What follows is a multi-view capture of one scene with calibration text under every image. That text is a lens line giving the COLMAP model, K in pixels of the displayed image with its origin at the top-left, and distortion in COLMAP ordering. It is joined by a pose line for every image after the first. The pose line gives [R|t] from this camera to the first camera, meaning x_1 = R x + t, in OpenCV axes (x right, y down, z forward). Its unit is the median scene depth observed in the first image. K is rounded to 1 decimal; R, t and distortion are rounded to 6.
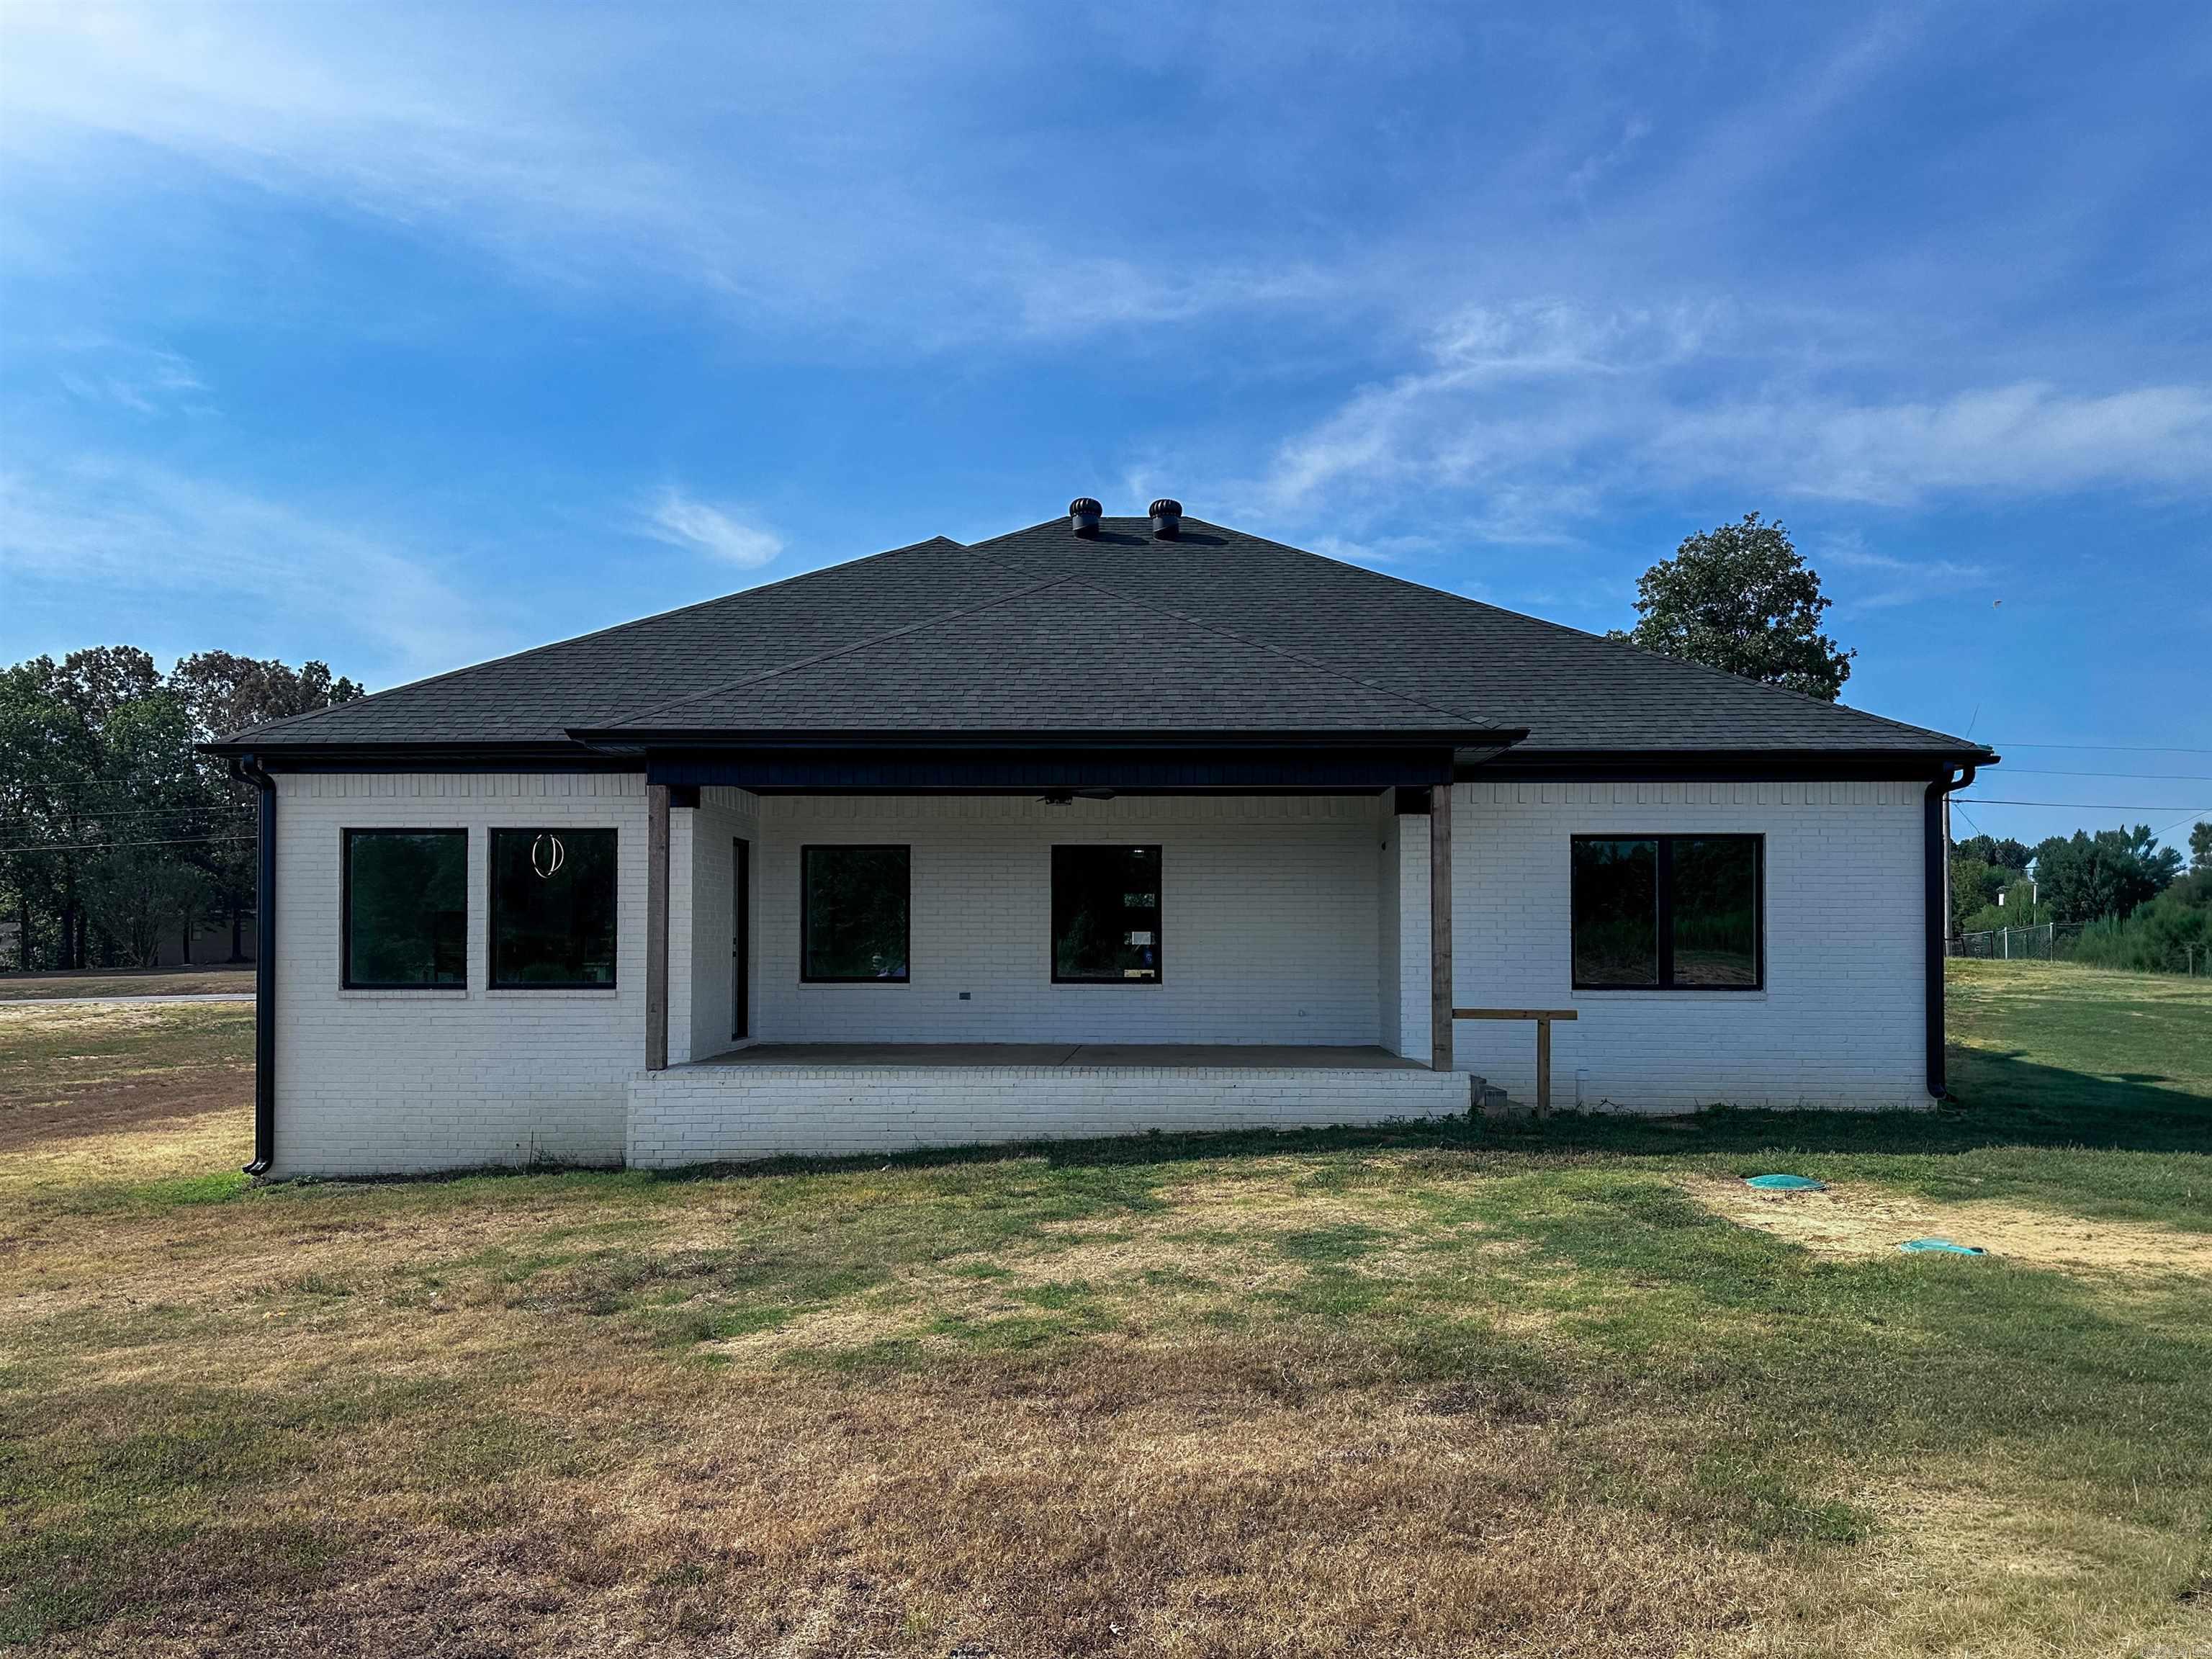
lens RADIAL K [[1622.6, 0, 1097.7], [0, 1622.6, 875.4], [0, 0, 1]] dist [0.080904, -0.107426]
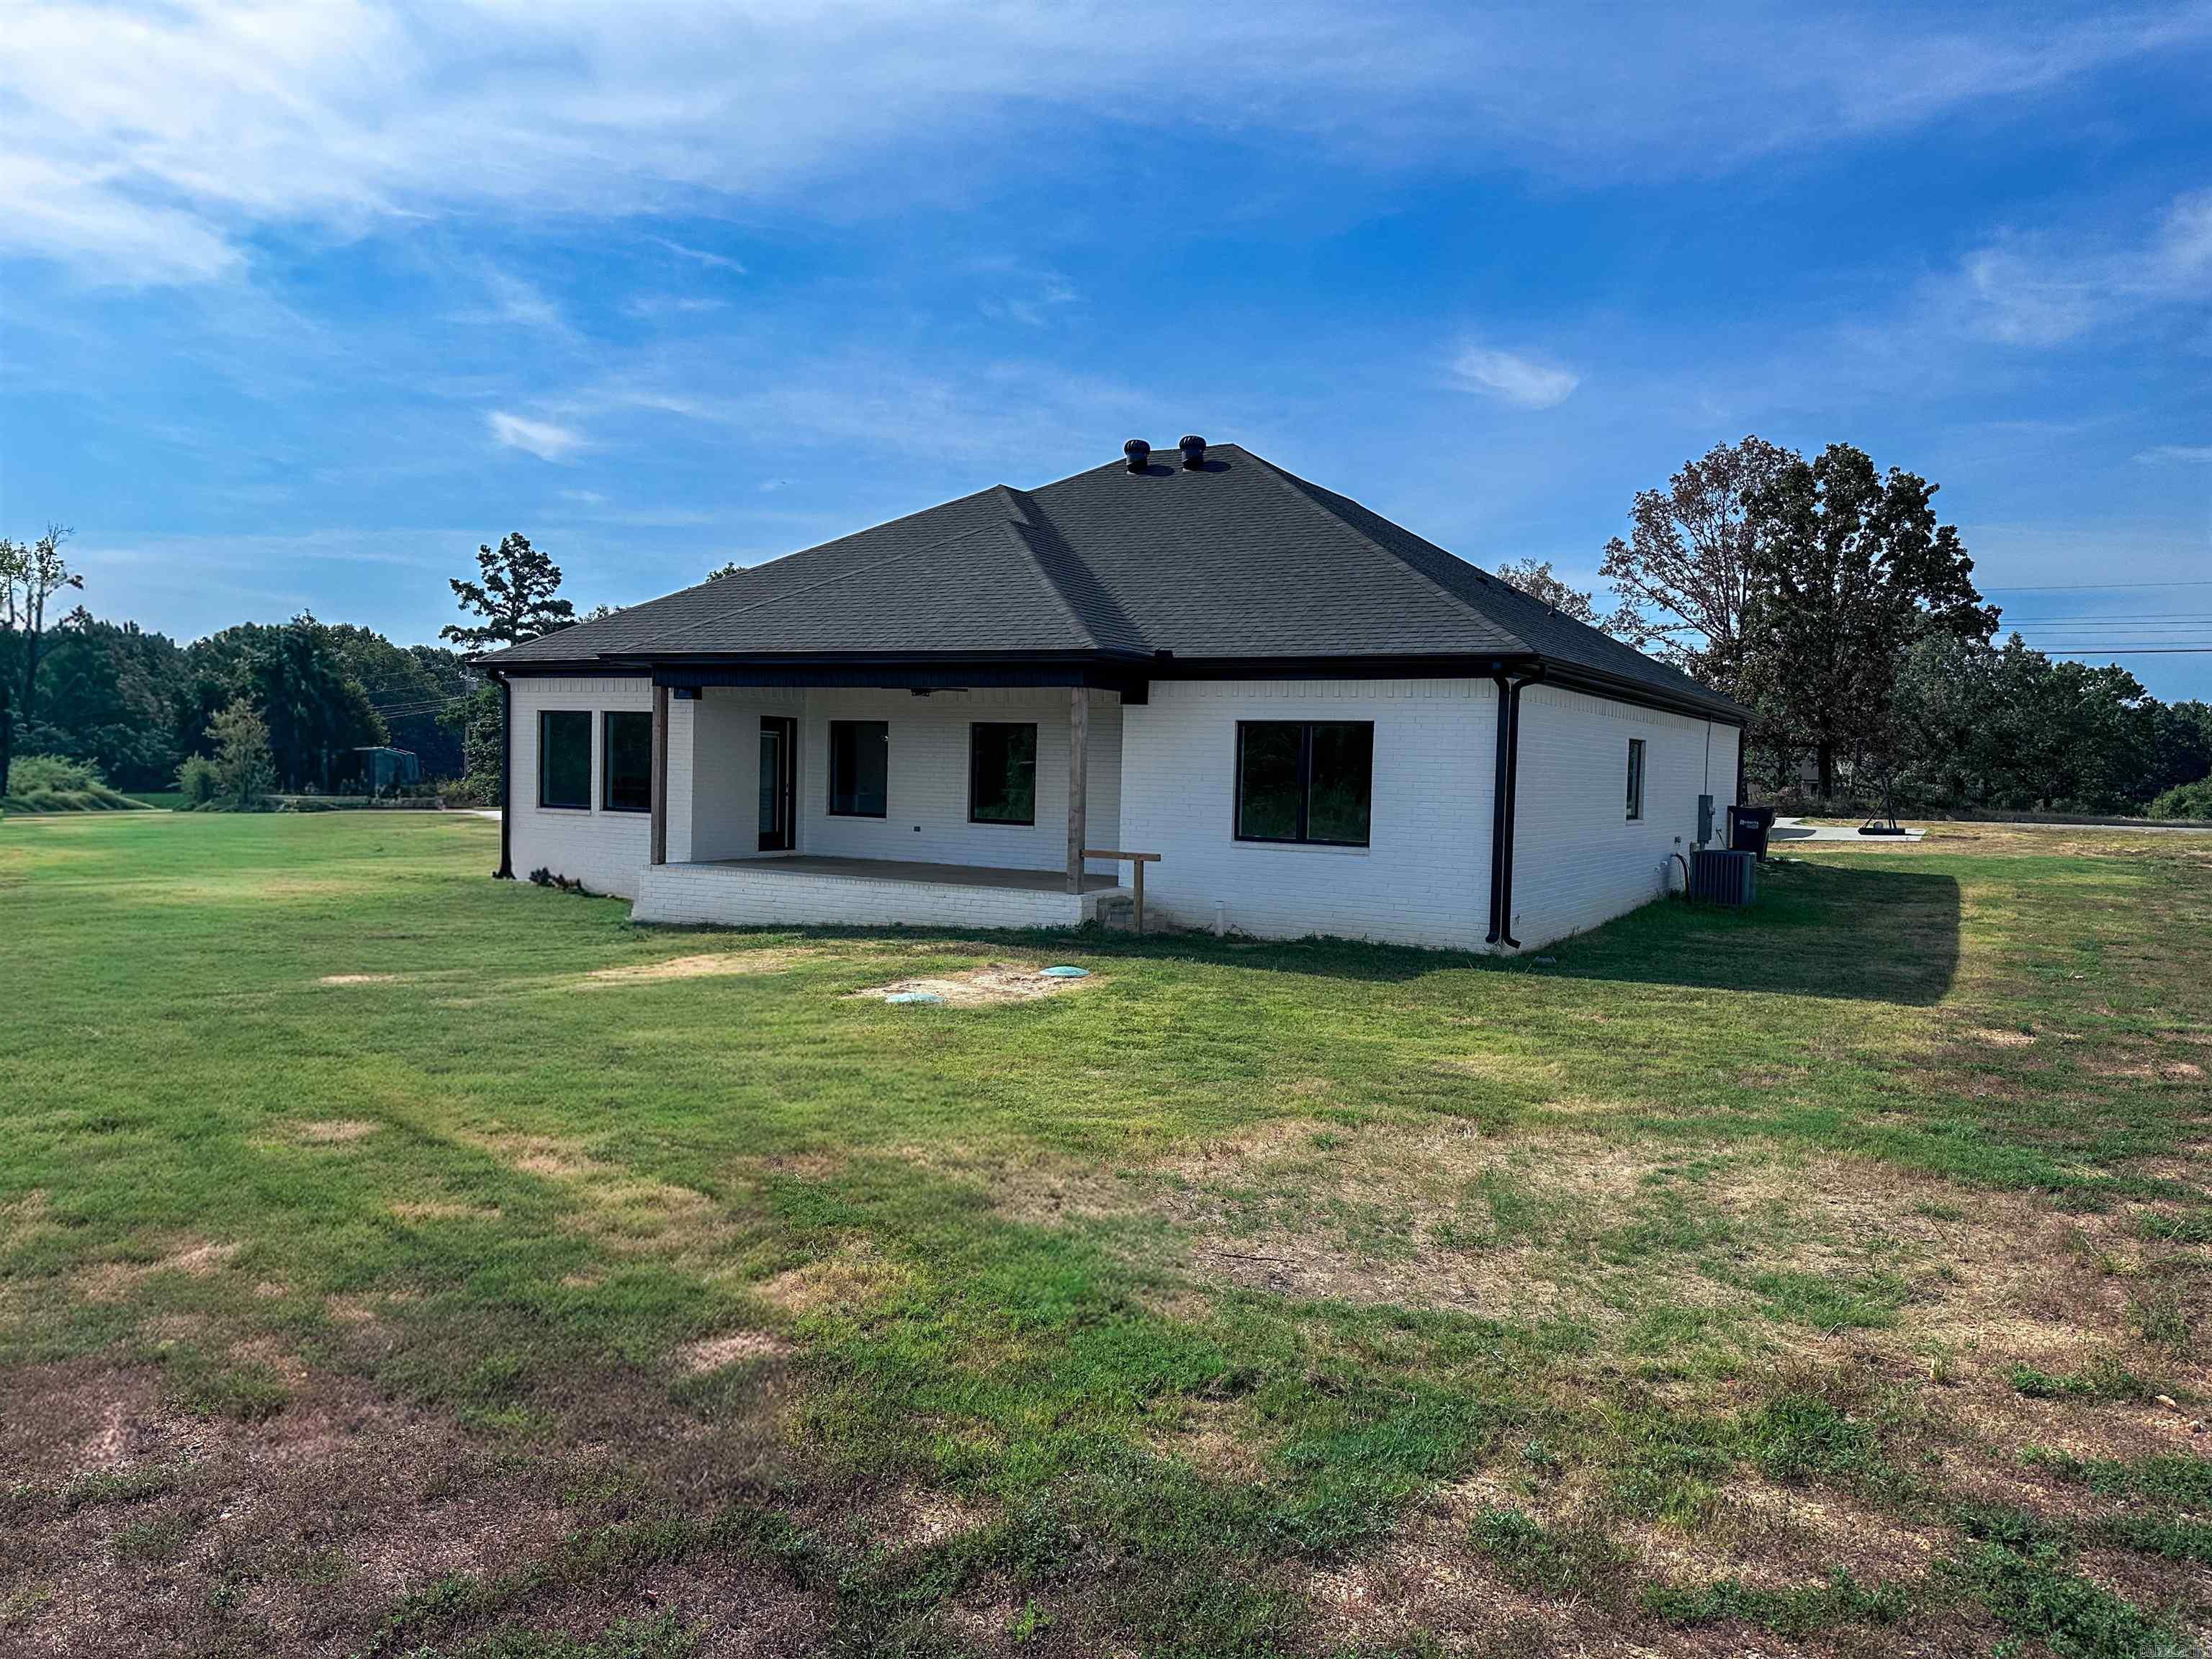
lens RADIAL K [[1510.8, 0, 1116.1], [0, 1510.8, 823.3], [0, 0, 1]] dist [0.060914, -0.077693]
pose [[0.884801, 0.039622, -0.464282, 0.763112], [-0.002748, 0.996805, 0.079832, -0.039078], [0.465961, -0.069360, 0.882082, -0.100559]]
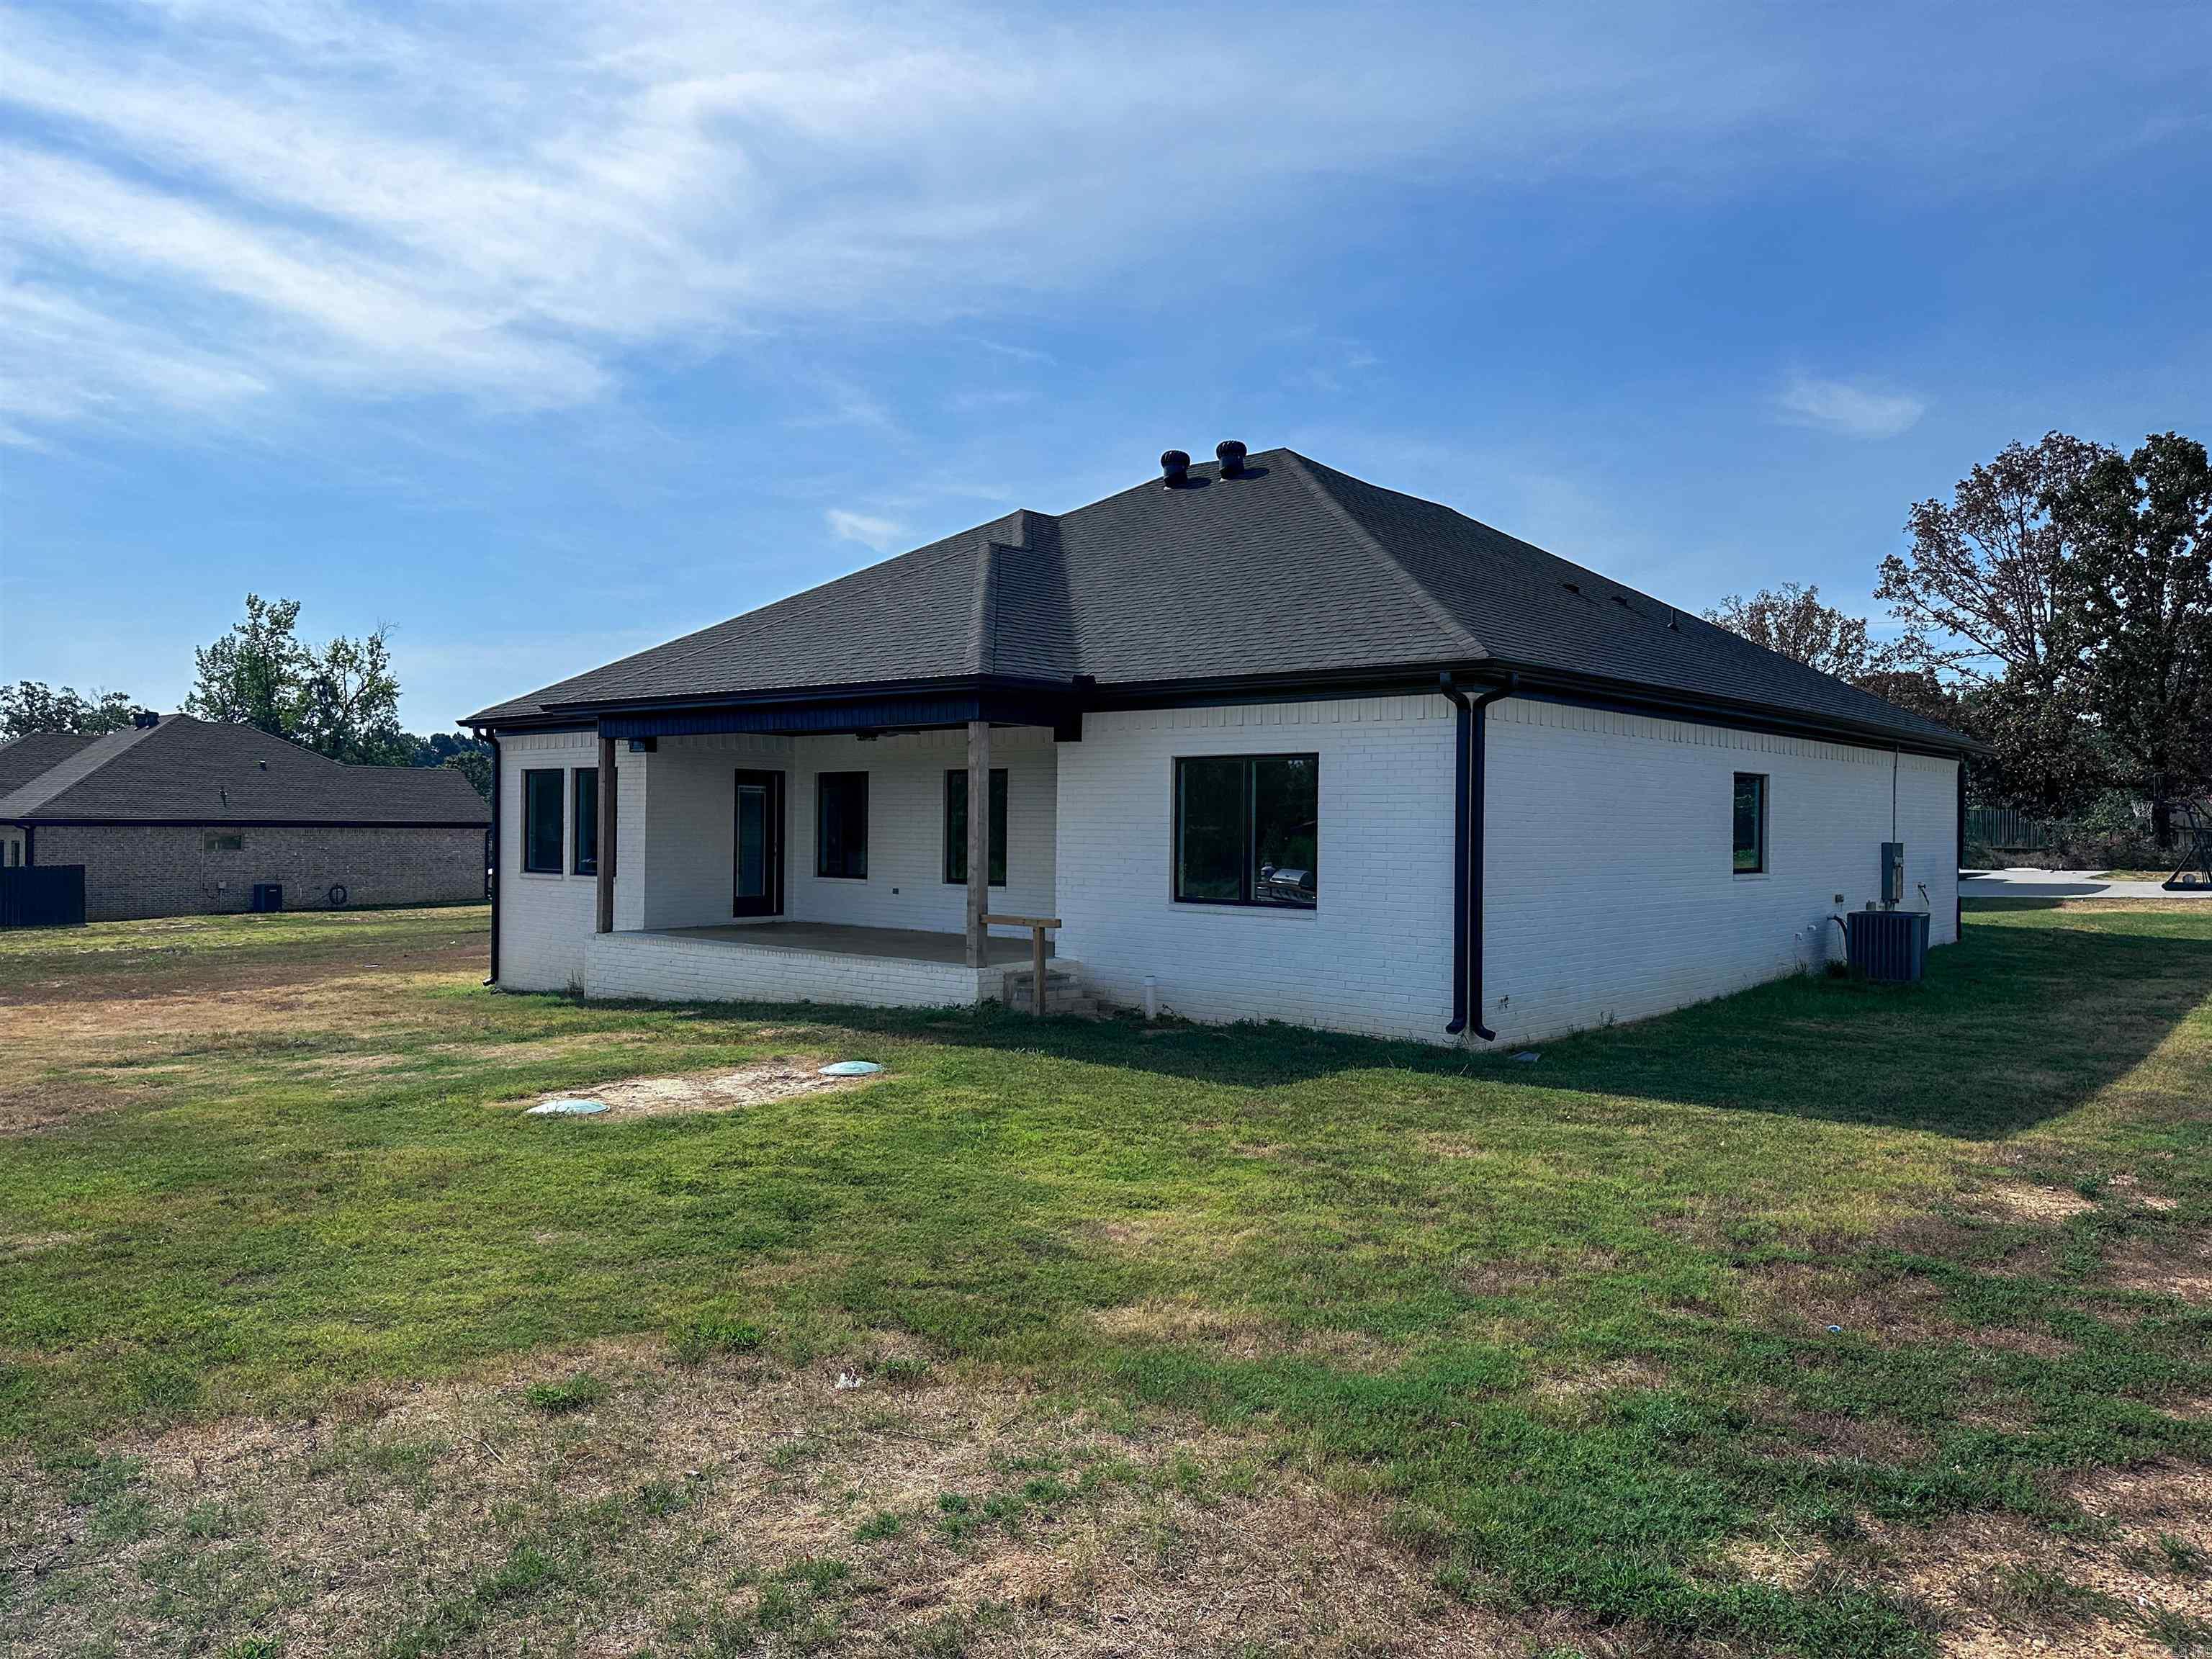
lens RADIAL K [[1510.8, 0, 1116.1], [0, 1510.8, 823.3], [0, 0, 1]] dist [0.060914, -0.077693]
pose [[0.776792, 0.006994, -0.629718, 0.883655], [0.021131, 0.999086, 0.037163, -0.019358], [0.629402, -0.042174, 0.775934, 0.210473]]
